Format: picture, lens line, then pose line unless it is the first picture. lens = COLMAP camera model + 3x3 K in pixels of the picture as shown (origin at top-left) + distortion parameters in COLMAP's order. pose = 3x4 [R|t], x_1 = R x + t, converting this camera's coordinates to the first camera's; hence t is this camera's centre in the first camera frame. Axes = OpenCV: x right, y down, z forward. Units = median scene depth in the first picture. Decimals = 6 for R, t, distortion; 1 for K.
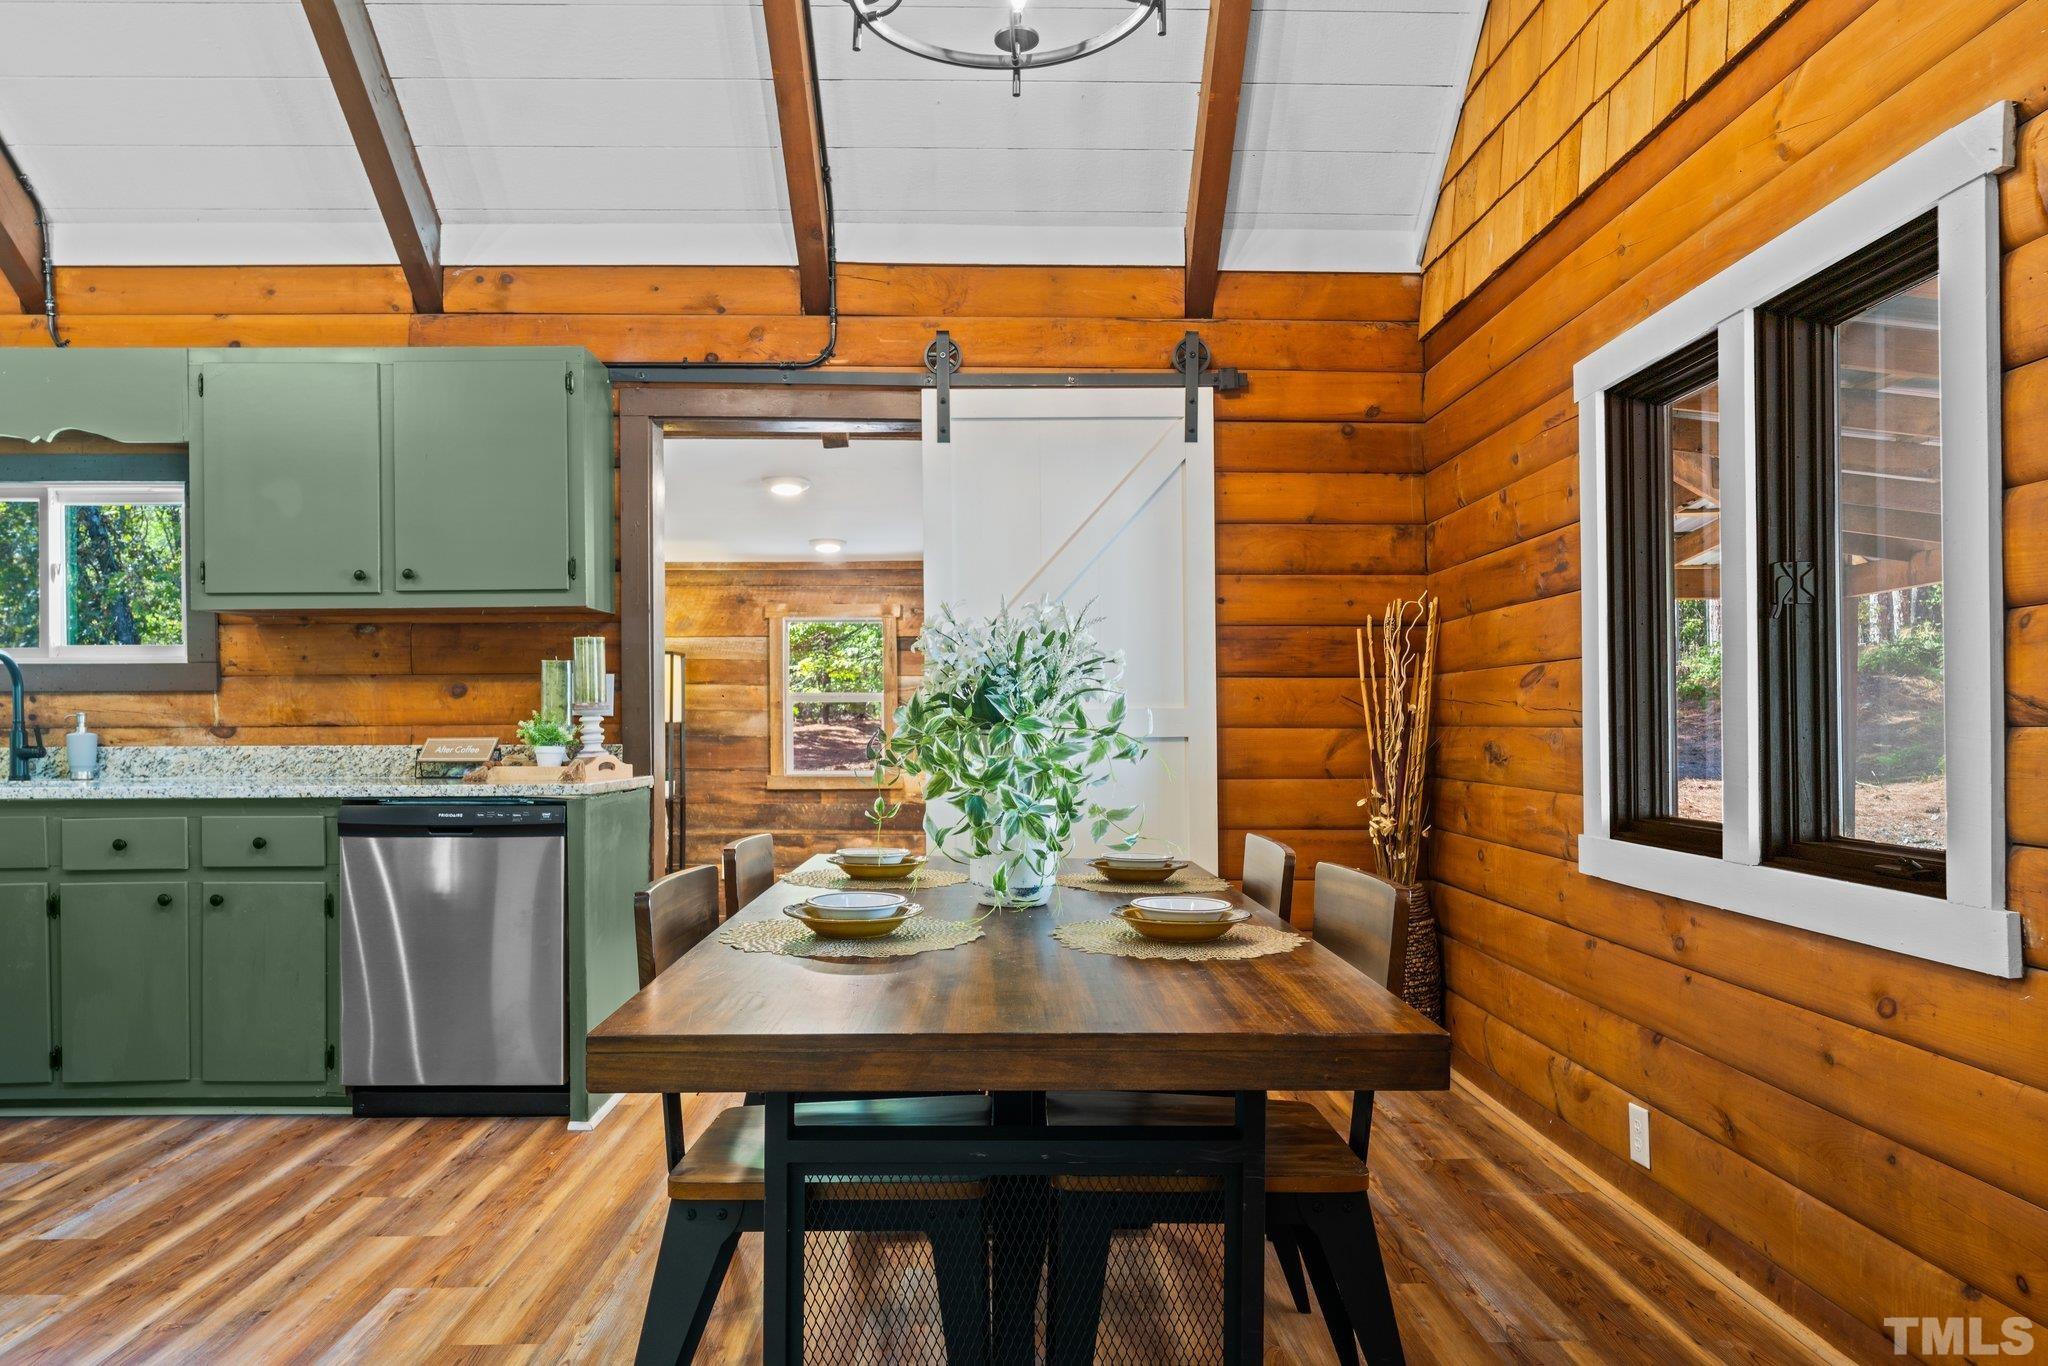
lens RADIAL K [[1333.6, 0, 1037.2], [0, 1333.6, 726.8], [0, 0, 1]] dist [-0.003599, 0.000980]
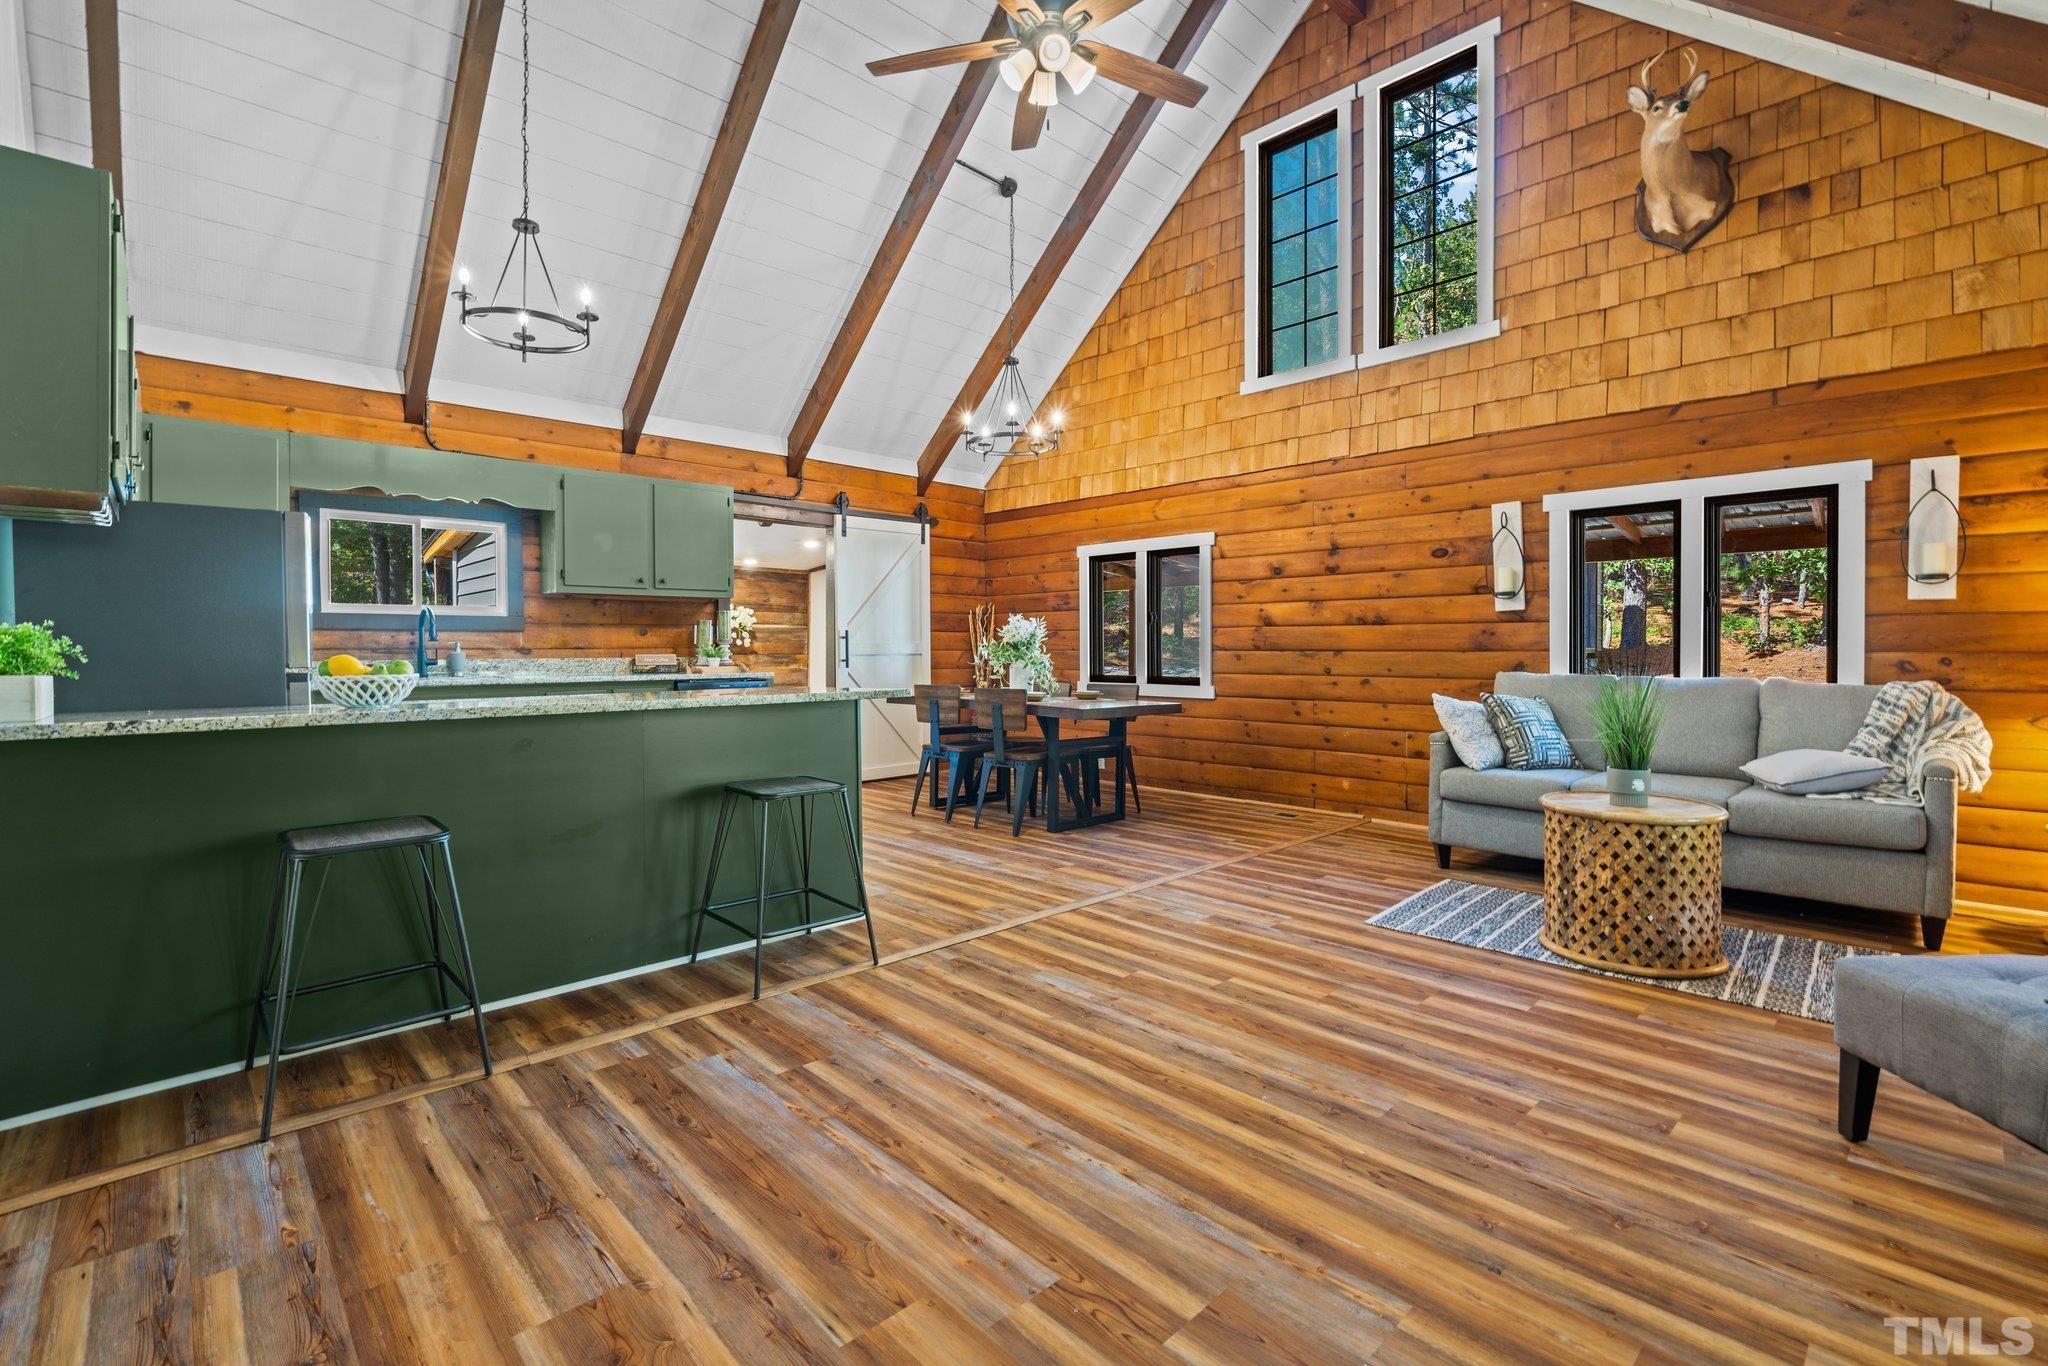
lens RADIAL K [[899.4, 0, 1026.7], [0, 899.4, 660.4], [0, 0, 1]] dist [-0.011782, 0.002534]
pose [[0.734398, -0.006580, 0.678687, -0.974147], [-0.002609, 0.999918, 0.012518, -0.001086], [-0.678714, -0.010964, 0.734321, -0.489410]]
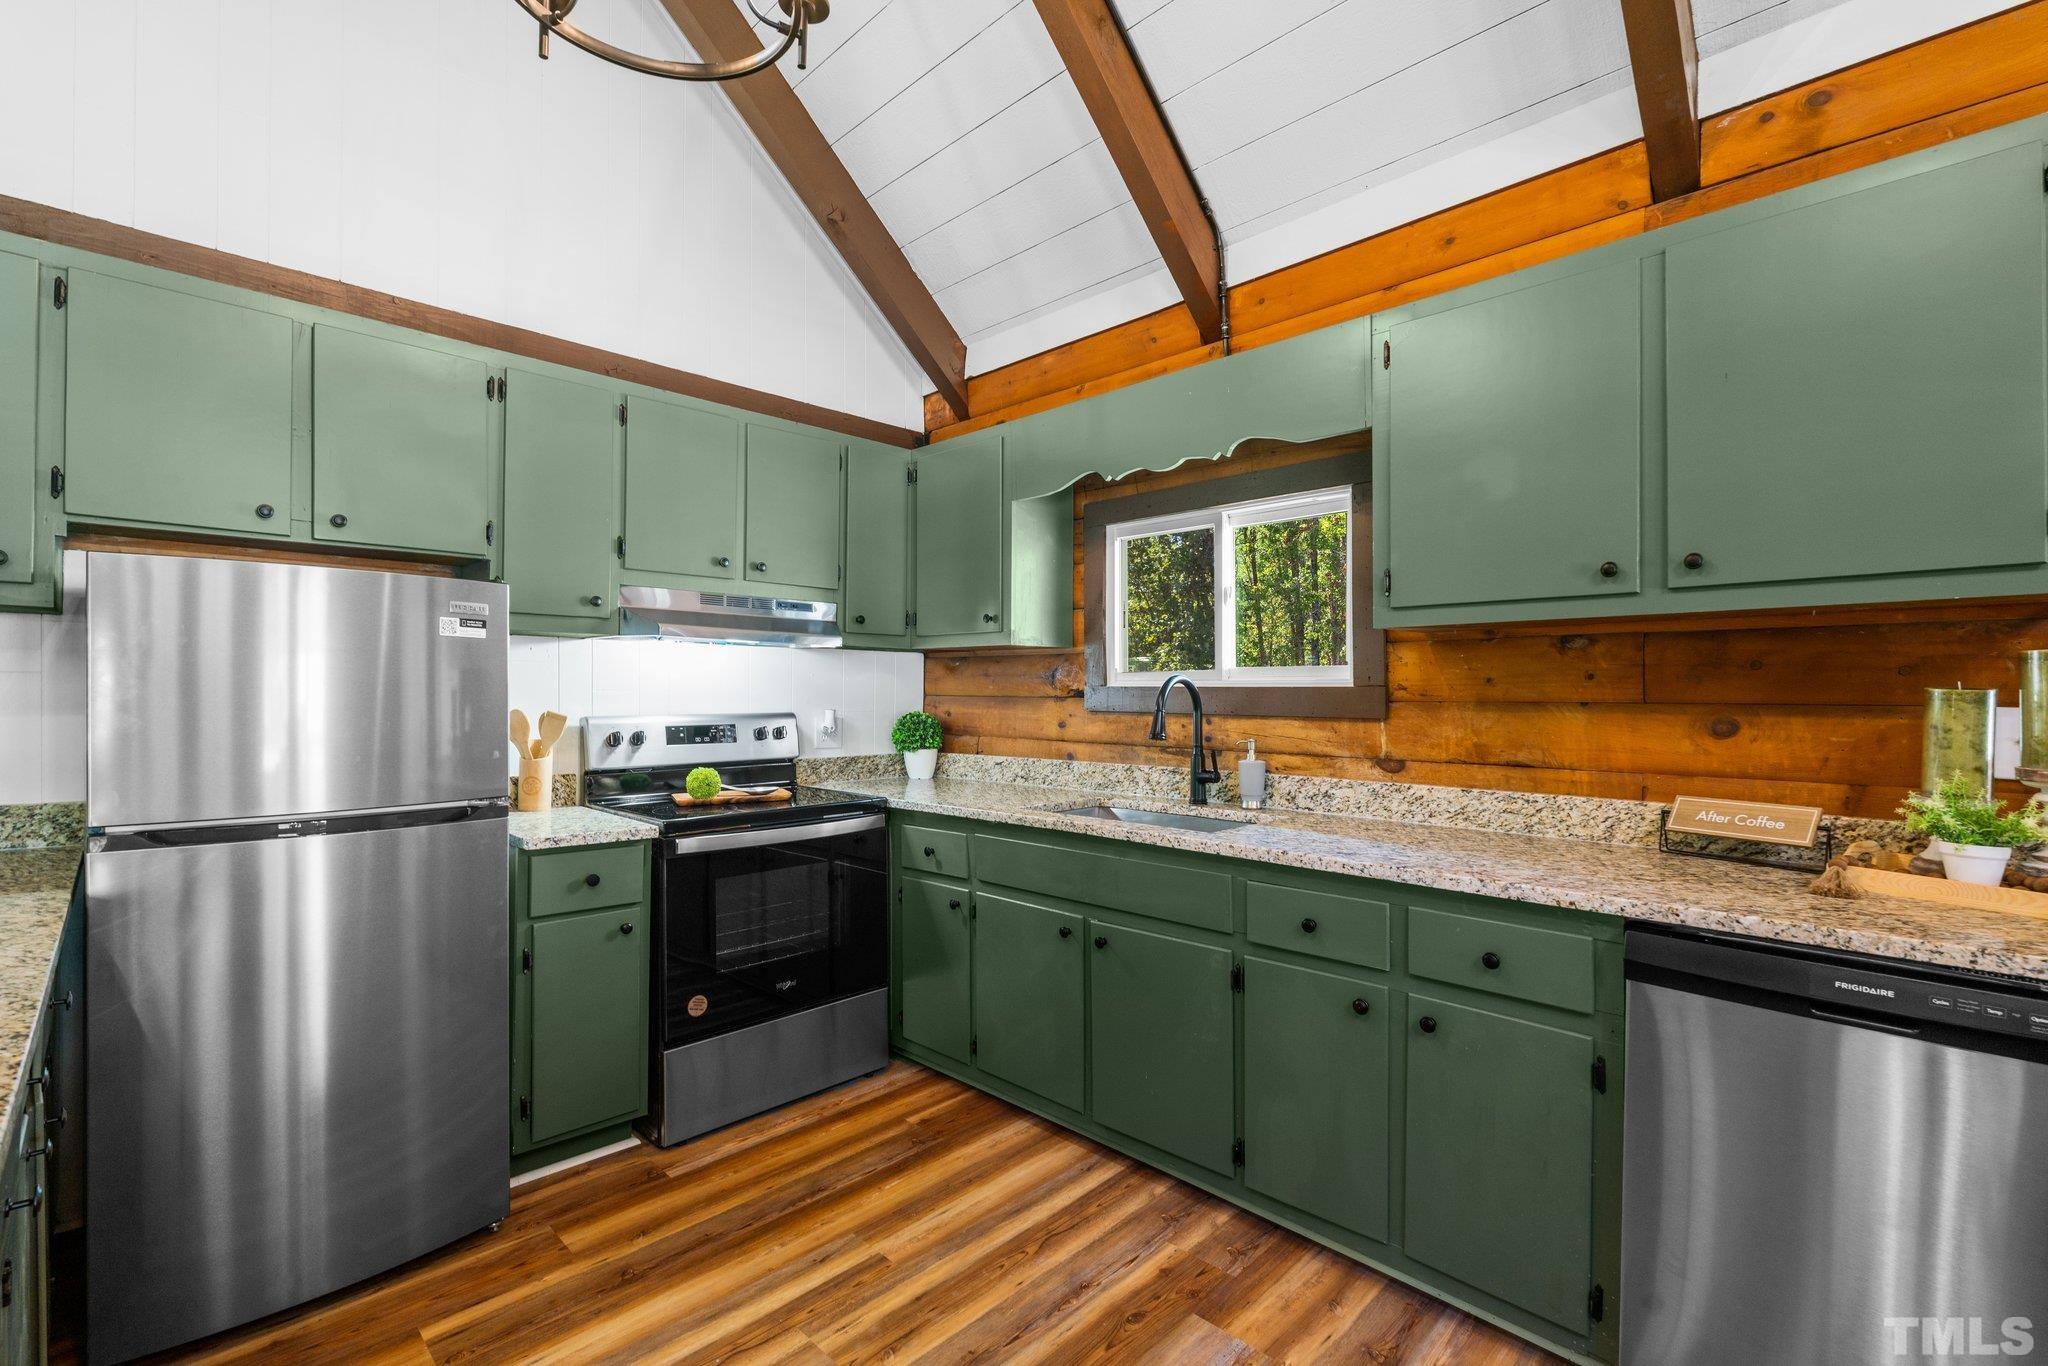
lens RADIAL K [[899.4, 0, 1027.9], [0, 899.4, 692.3], [0, 0, 1]] dist [-0.011782, 0.002534]
pose [[0.691913, 0.010217, -0.721909, -0.354181], [-0.004221, 0.999940, 0.010106, -0.049401], [0.721969, -0.003945, 0.691915, 0.425449]]
